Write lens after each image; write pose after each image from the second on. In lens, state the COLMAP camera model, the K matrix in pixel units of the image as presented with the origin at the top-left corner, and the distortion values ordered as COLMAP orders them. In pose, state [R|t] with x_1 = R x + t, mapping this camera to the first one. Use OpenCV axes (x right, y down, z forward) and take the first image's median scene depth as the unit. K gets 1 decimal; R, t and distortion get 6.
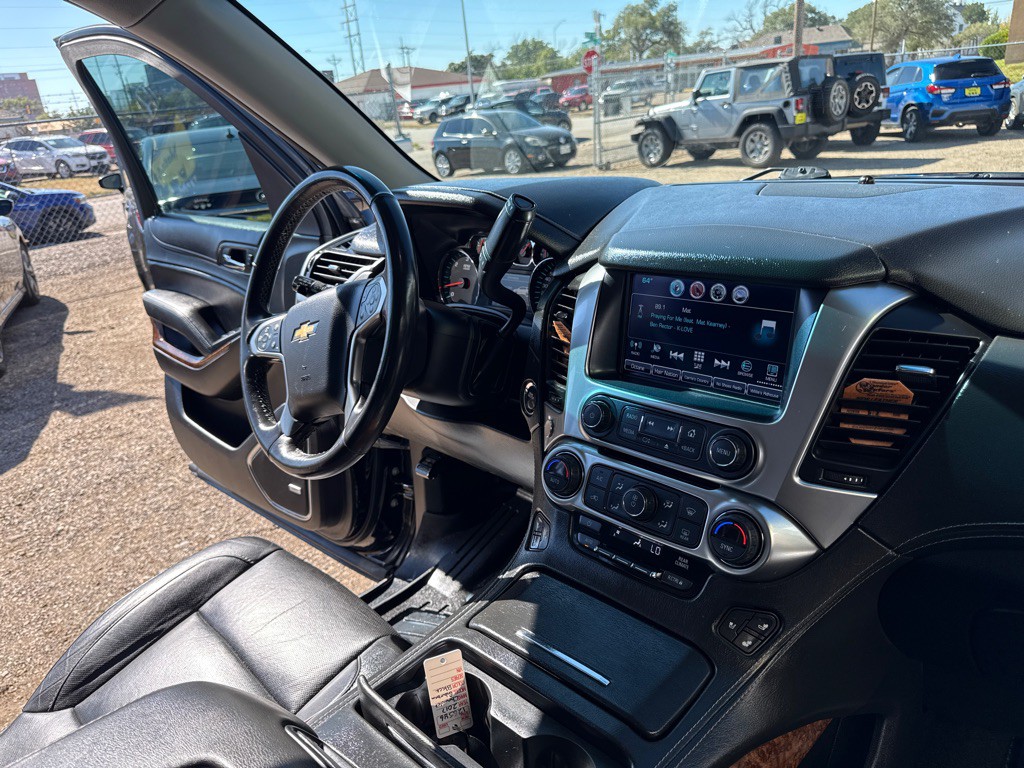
lens RADIAL K [[723.2, 0, 502.8], [0, 723.2, 383.7], [0, 0, 1]] dist [0.028625, -0.020119]
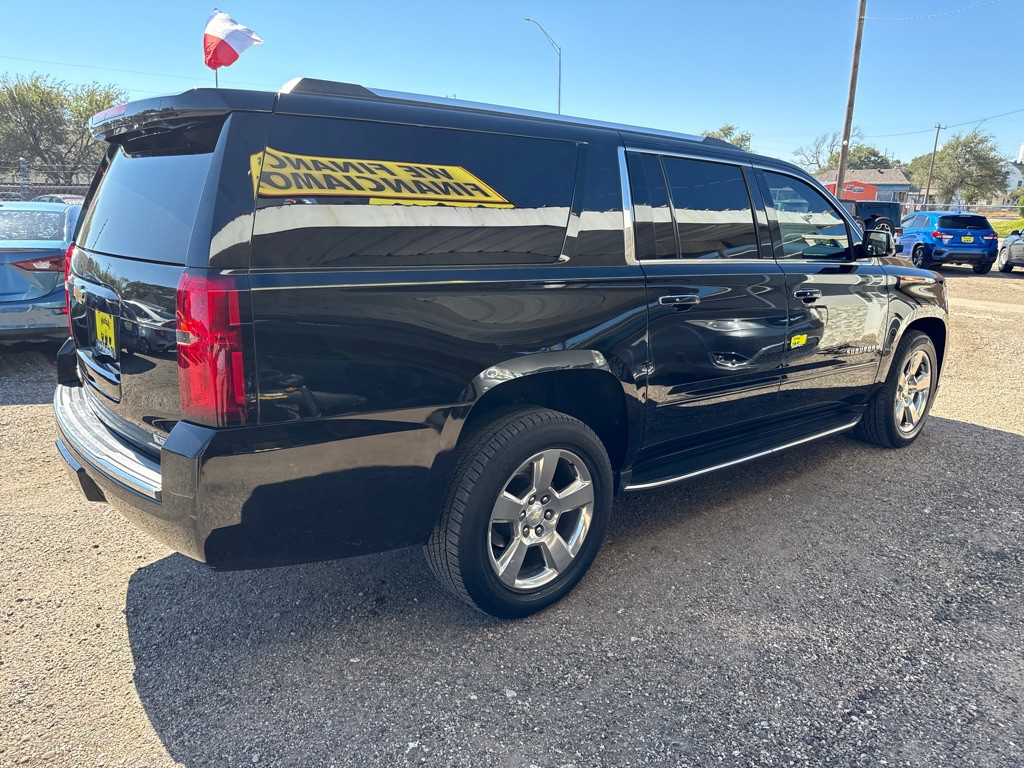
lens RADIAL K [[723.2, 0, 517.0], [0, 723.2, 385.3], [0, 0, 1]] dist [0.028625, -0.020119]
pose [[0.991262, 0.123077, -0.047446, -0.018966], [-0.127812, 0.985126, -0.114851, 0.036308], [0.032605, 0.119911, 0.992249, -0.095564]]
